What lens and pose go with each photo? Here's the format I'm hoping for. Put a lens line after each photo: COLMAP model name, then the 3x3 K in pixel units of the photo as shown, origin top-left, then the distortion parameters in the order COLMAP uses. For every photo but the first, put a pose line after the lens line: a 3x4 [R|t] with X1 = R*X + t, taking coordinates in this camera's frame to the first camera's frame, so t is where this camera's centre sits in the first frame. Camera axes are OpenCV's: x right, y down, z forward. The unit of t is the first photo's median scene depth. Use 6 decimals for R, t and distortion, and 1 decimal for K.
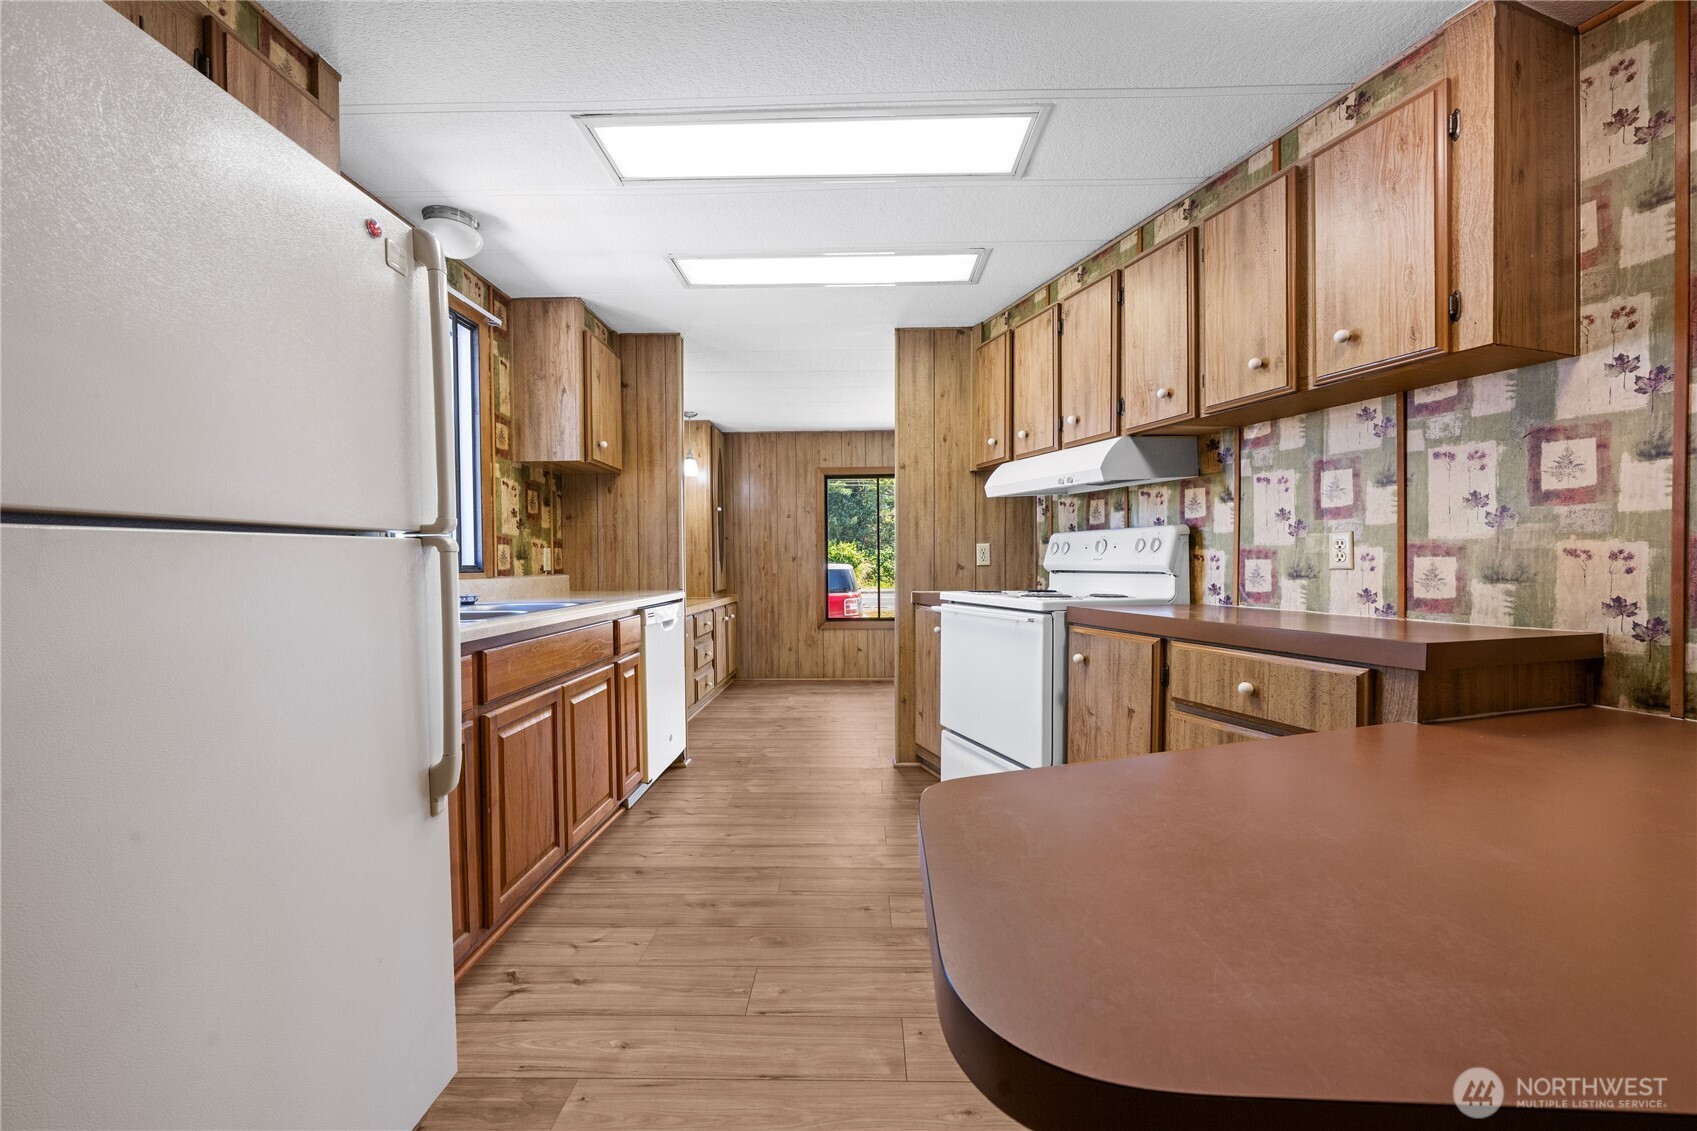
lens RADIAL K [[669.5, 0, 846.7], [0, 669.5, 567.9], [0, 0, 1]] dist [0.000229, 0.000520]
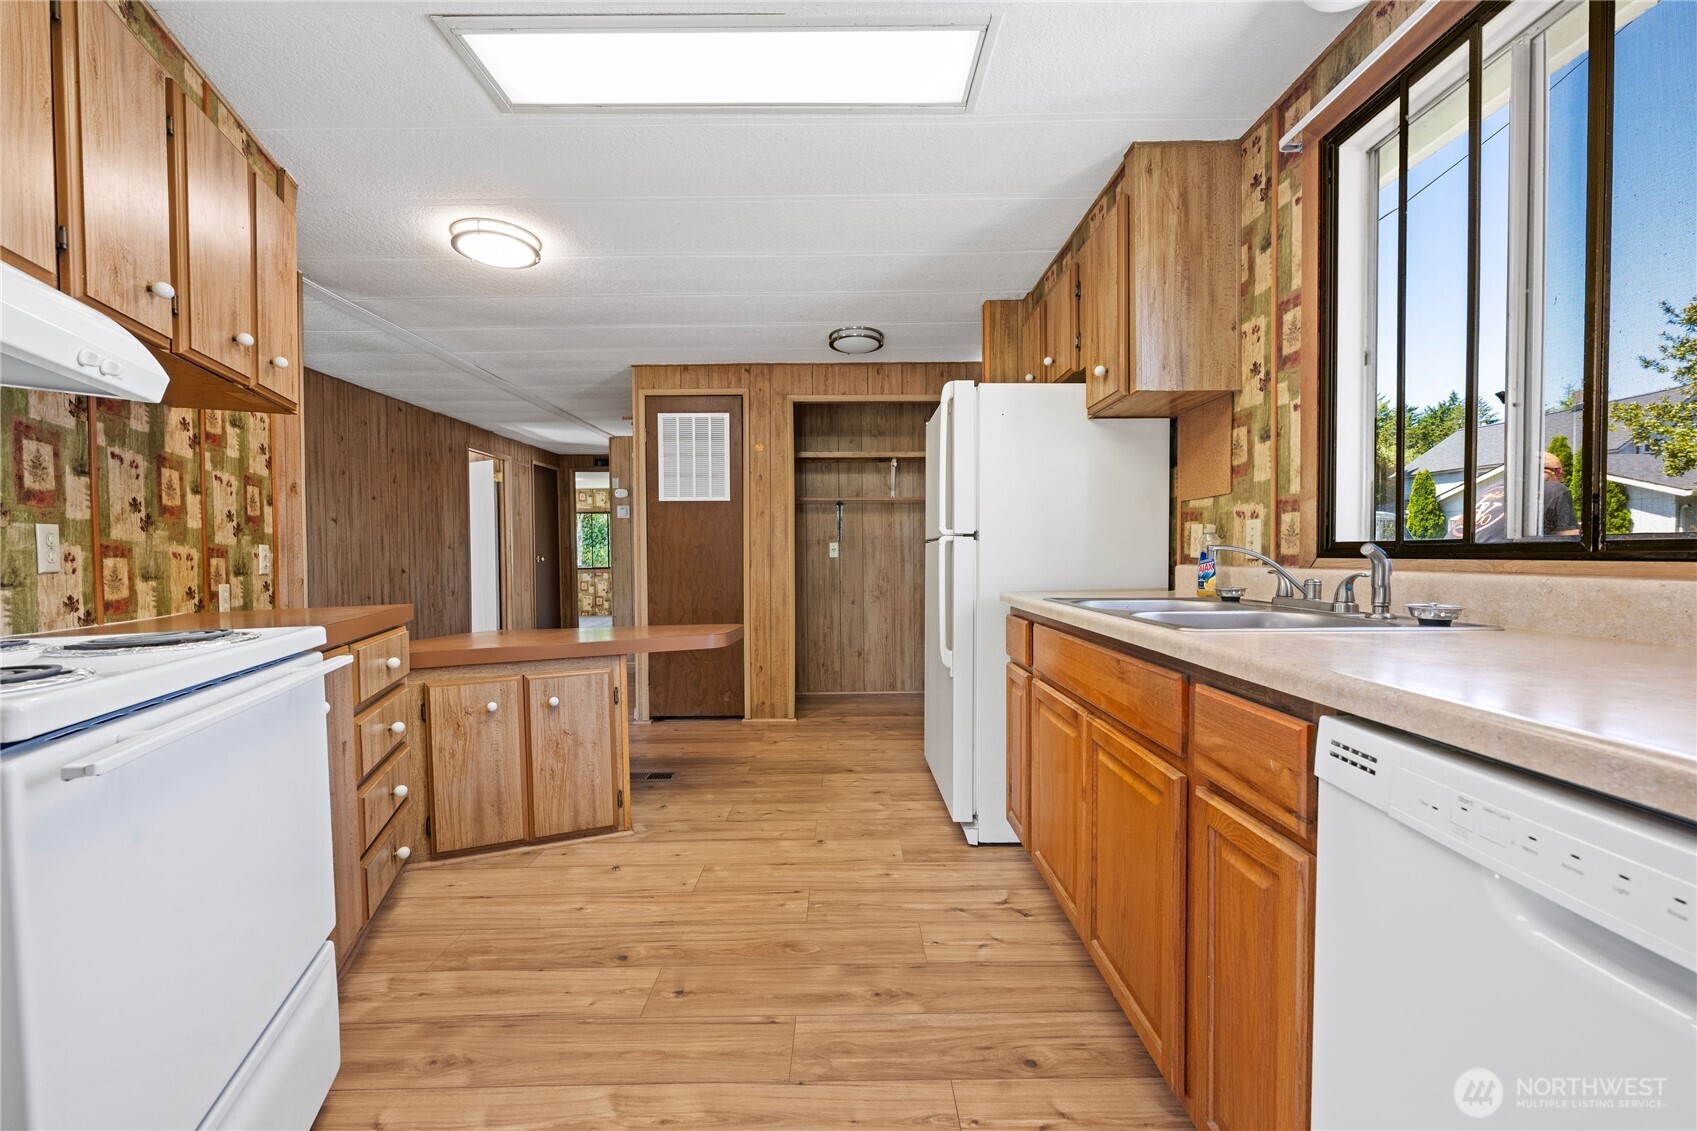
lens RADIAL K [[670.7, 0, 848.5], [0, 670.7, 567.5], [0, 0, 1]] dist [-0.001566, 0.000029]
pose [[-0.999402, 0.018736, -0.029055, -0.090158], [0.017881, 0.999407, 0.029426, -0.006055], [0.029589, 0.028888, -0.999145, 1.036336]]
